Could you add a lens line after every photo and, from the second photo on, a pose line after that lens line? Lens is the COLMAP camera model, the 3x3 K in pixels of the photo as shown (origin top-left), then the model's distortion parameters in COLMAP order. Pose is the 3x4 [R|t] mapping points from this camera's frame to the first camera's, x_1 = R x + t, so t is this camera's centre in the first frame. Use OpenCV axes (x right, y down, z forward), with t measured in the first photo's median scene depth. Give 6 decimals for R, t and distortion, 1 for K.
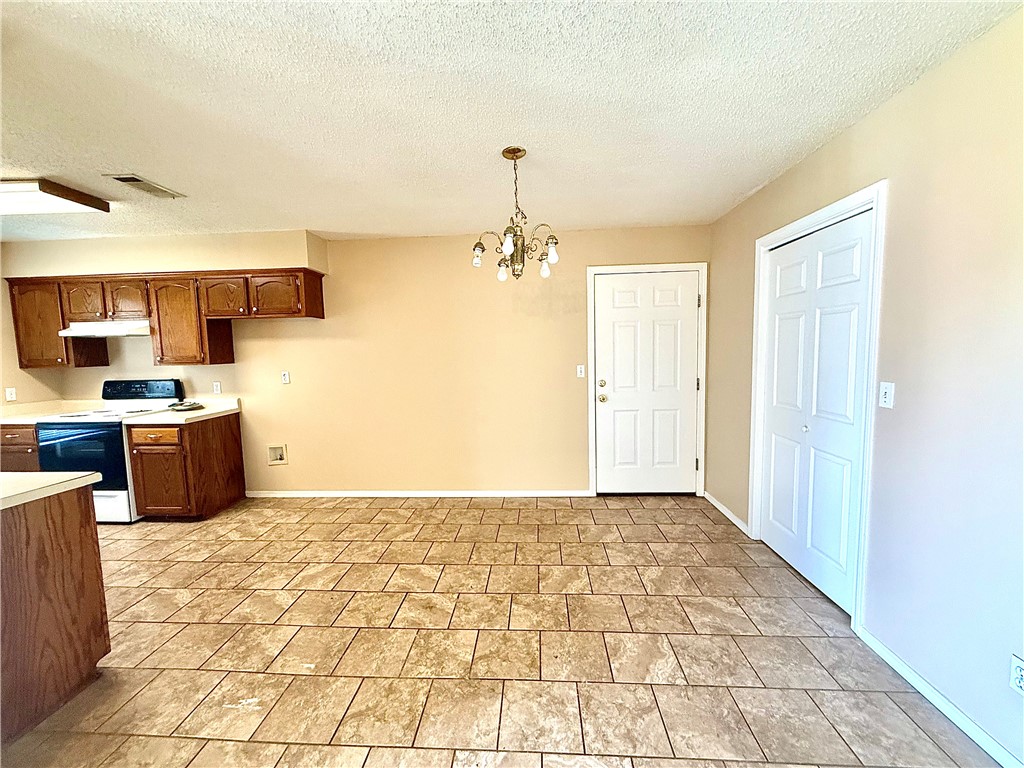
lens RADIAL K [[409.2, 0, 512.0], [0, 409.2, 384.0], [0, 0, 1]] dist [0.000915, -0.000121]
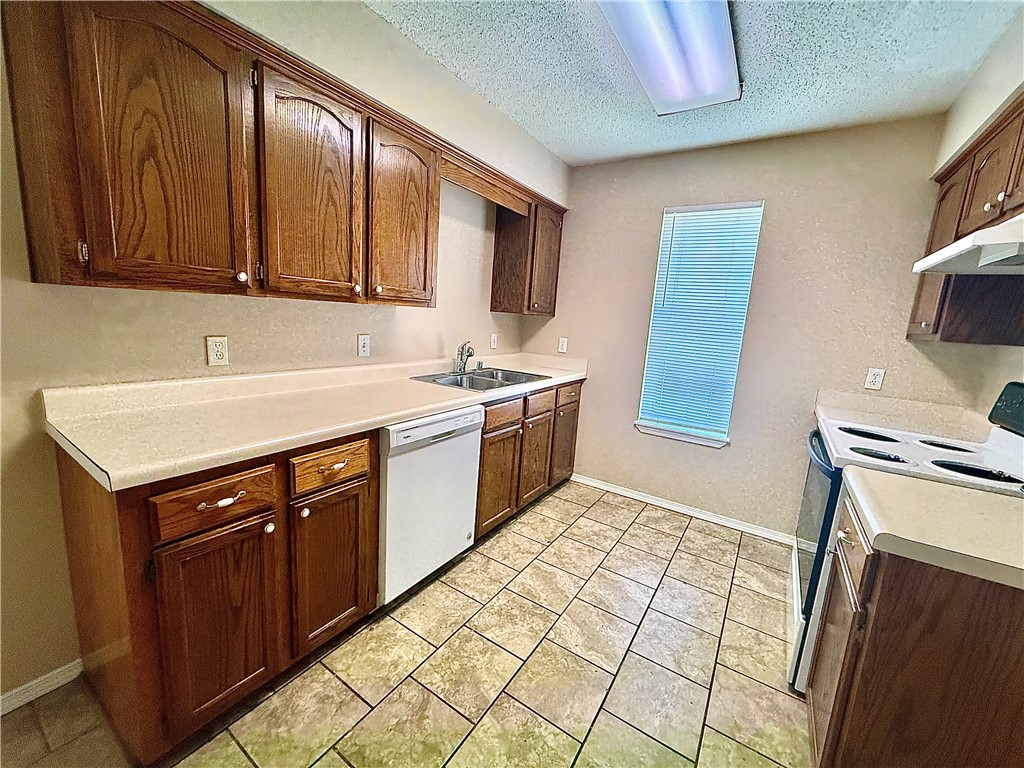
lens RADIAL K [[409.2, 0, 512.0], [0, 409.2, 384.0], [0, 0, 1]] dist [0.000915, -0.000121]
pose [[-0.495972, 0.134734, -0.857822, -0.430053], [-0.132893, 0.964473, 0.228321, -0.035721], [0.858109, 0.227239, -0.460447, 0.837405]]
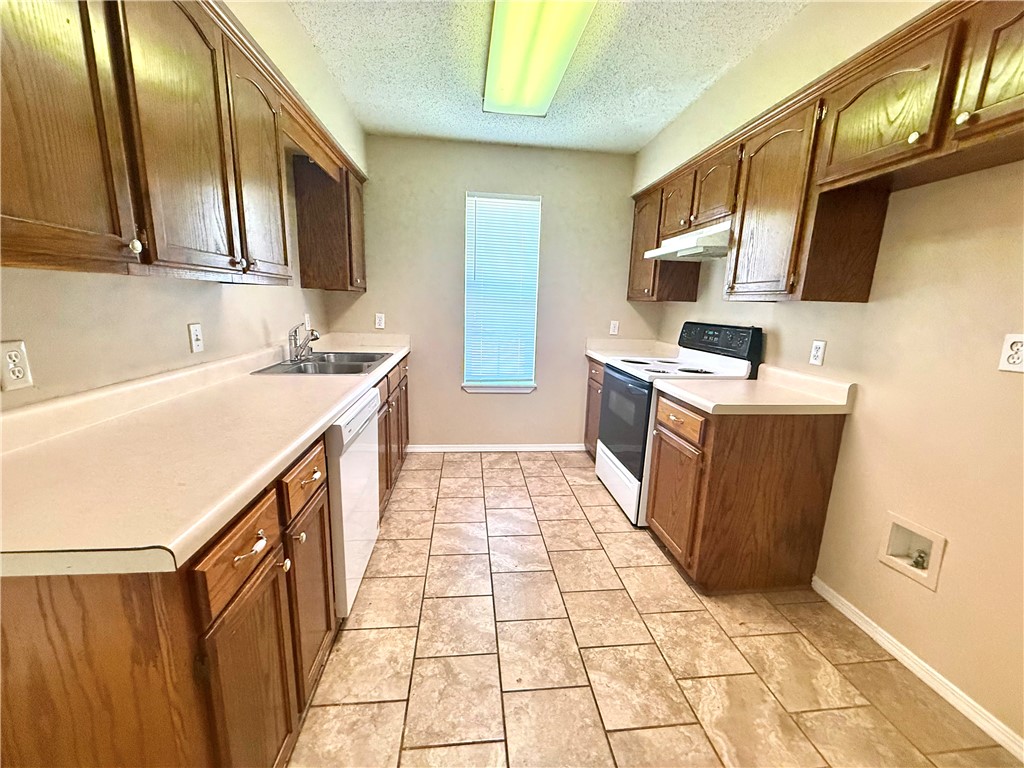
lens RADIAL K [[409.2, 0, 512.0], [0, 409.2, 384.0], [0, 0, 1]] dist [0.000915, -0.000121]
pose [[0.168382, 0.221132, -0.960598, -0.340128], [-0.123984, 0.971524, 0.201914, -0.009166], [0.977893, 0.085100, 0.191004, 0.617400]]
